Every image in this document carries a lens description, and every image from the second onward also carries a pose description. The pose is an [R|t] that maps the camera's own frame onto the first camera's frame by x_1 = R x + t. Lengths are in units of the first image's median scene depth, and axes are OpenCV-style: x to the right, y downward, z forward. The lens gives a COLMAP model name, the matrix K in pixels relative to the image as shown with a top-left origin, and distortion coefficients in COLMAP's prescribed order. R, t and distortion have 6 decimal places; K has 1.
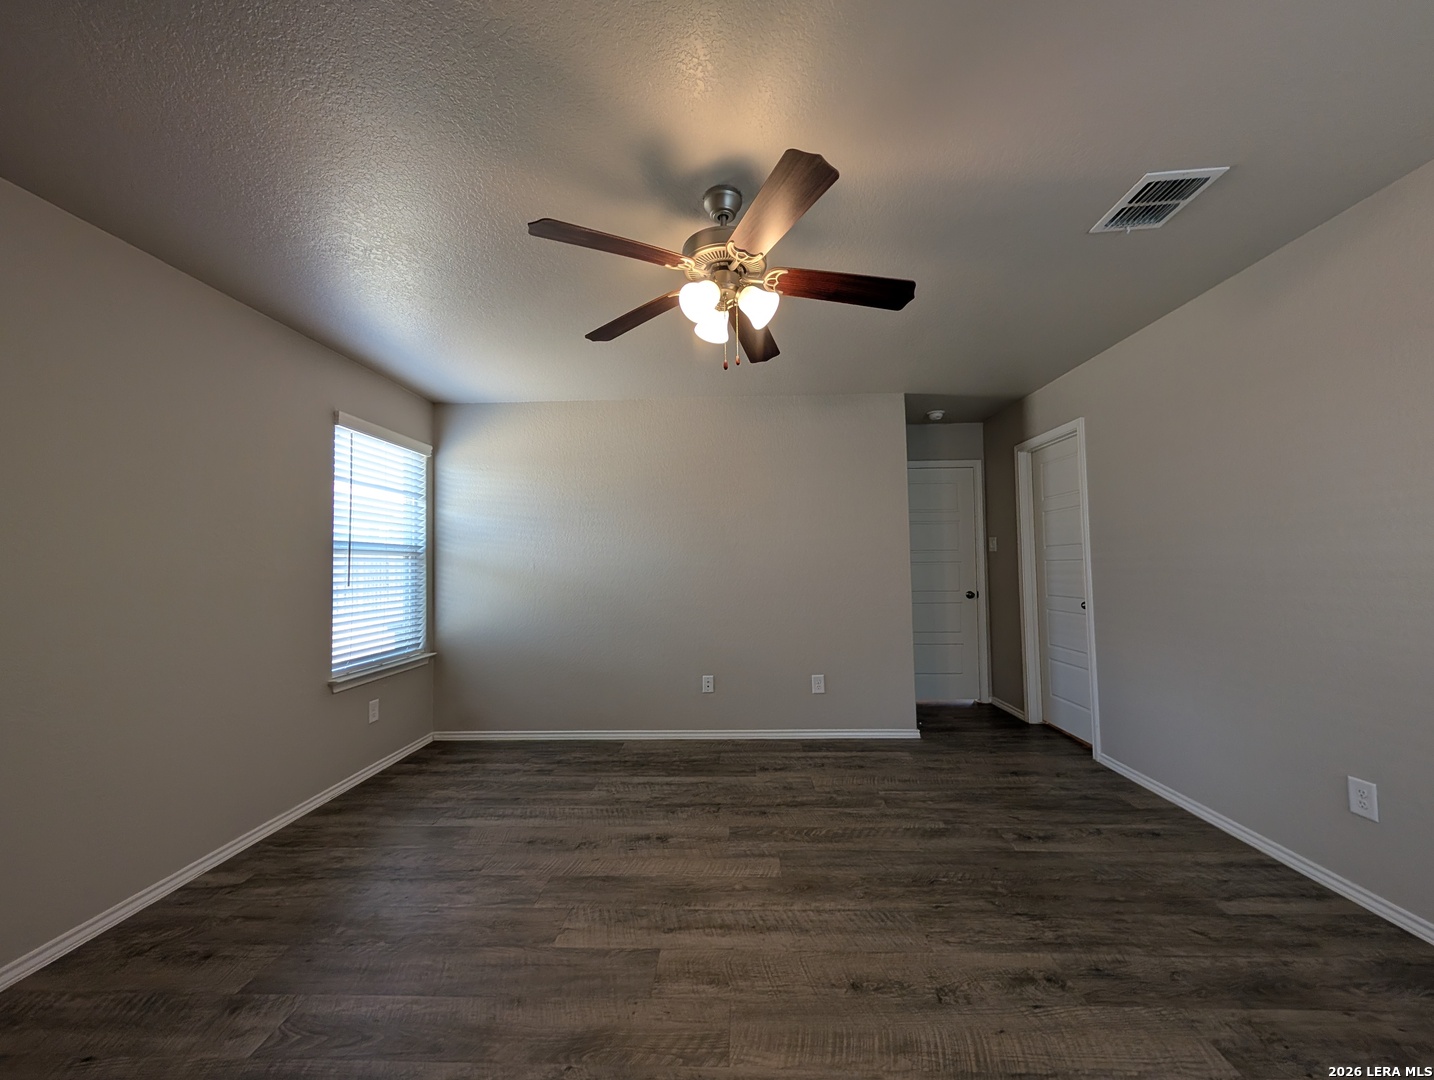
lens RADIAL K [[543.9, 0, 719.5], [0, 543.9, 540.5], [0, 0, 1]] dist [0.000516, 0.000097]
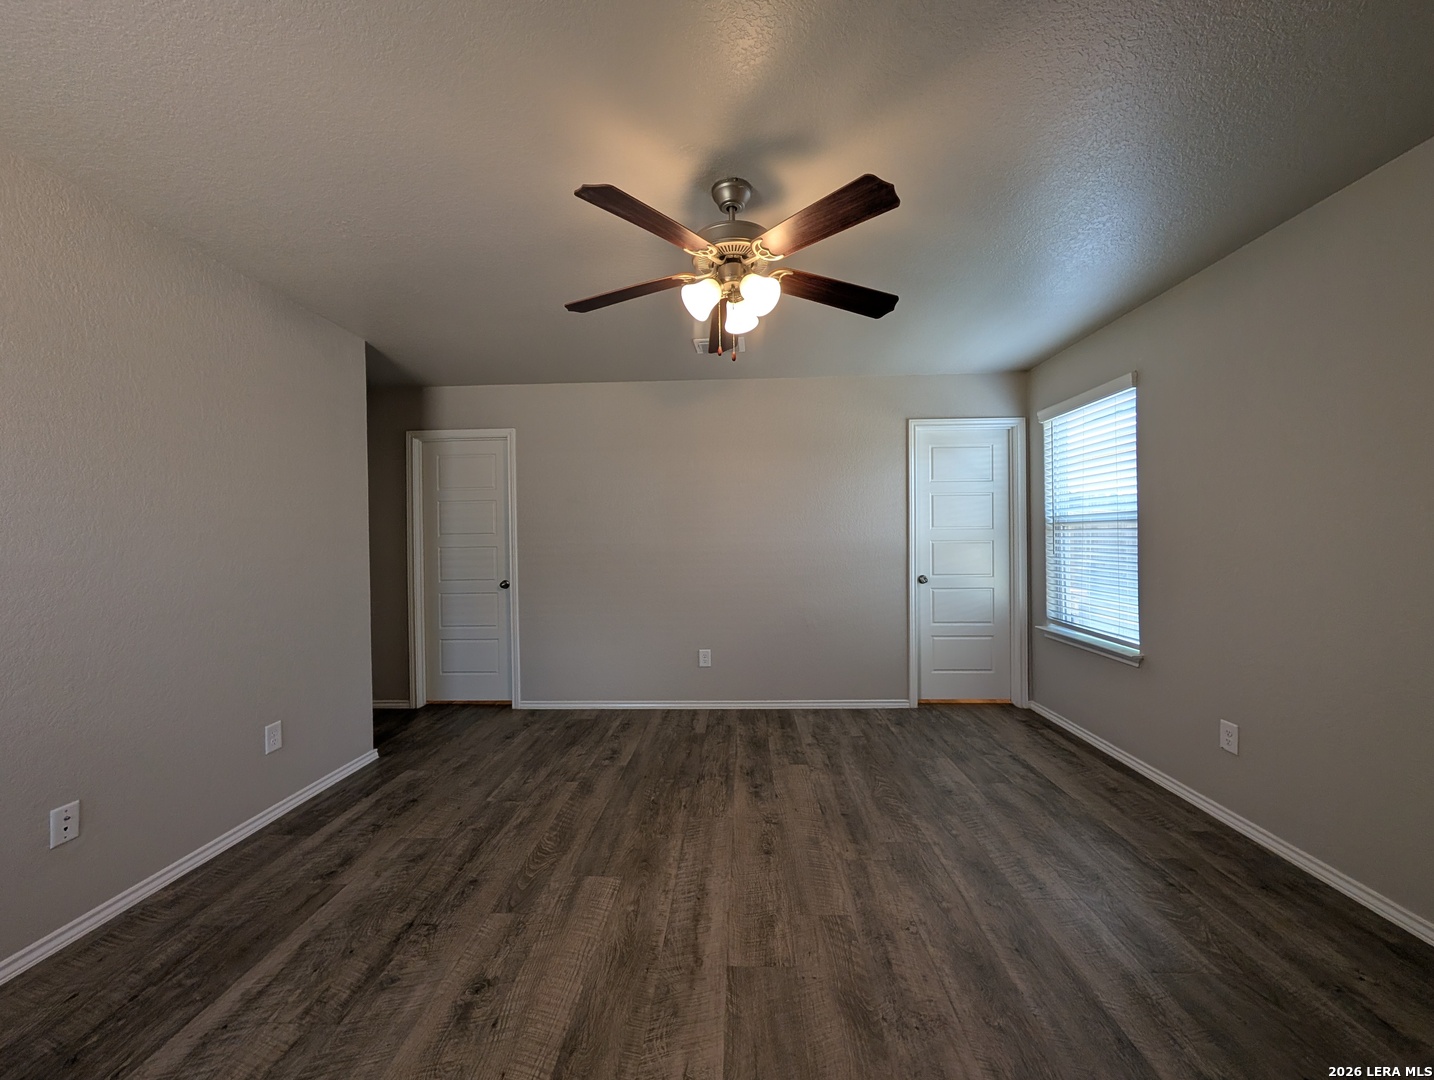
lens RADIAL K [[543.9, 0, 719.5], [0, 543.9, 540.5], [0, 0, 1]] dist [0.000516, 0.000097]
pose [[0.007282, 0.012865, 0.999891, -0.885180], [-0.032030, 0.999407, -0.012625, 0.035538], [-0.999460, -0.031934, 0.007690, 0.876487]]
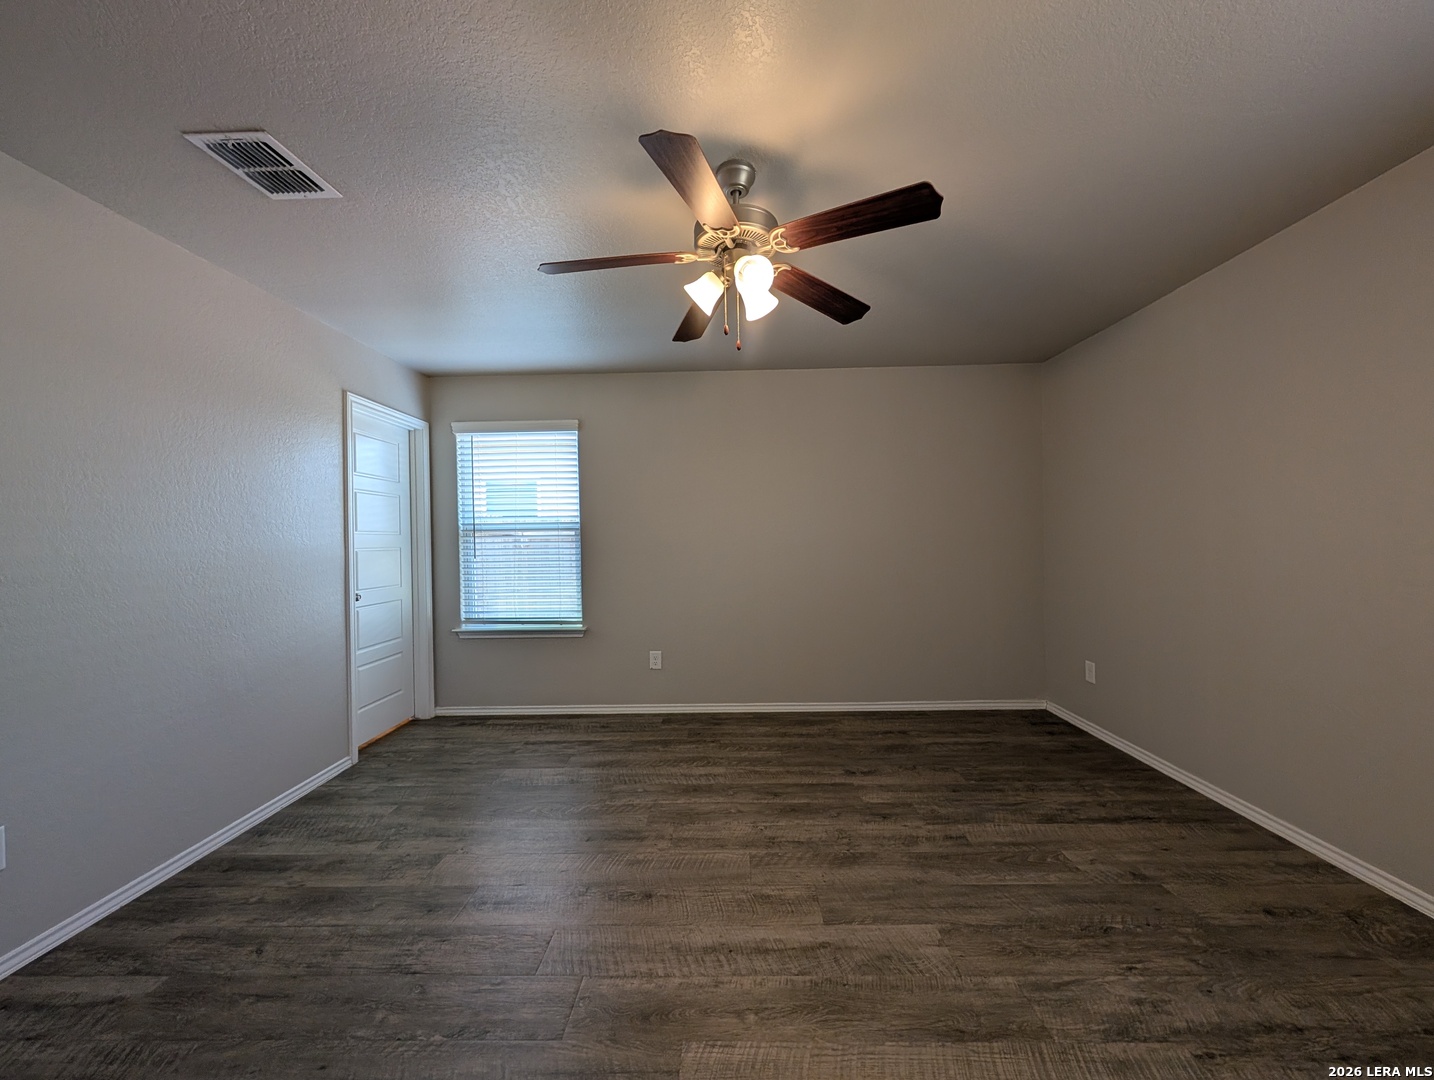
lens RADIAL K [[543.9, 0, 719.5], [0, 543.9, 540.5], [0, 0, 1]] dist [0.000516, 0.000097]
pose [[-0.999335, 0.034122, -0.012824, 0.062180], [0.034621, 0.998562, -0.040922, 0.066172], [0.011409, -0.041339, -0.999080, 1.727530]]
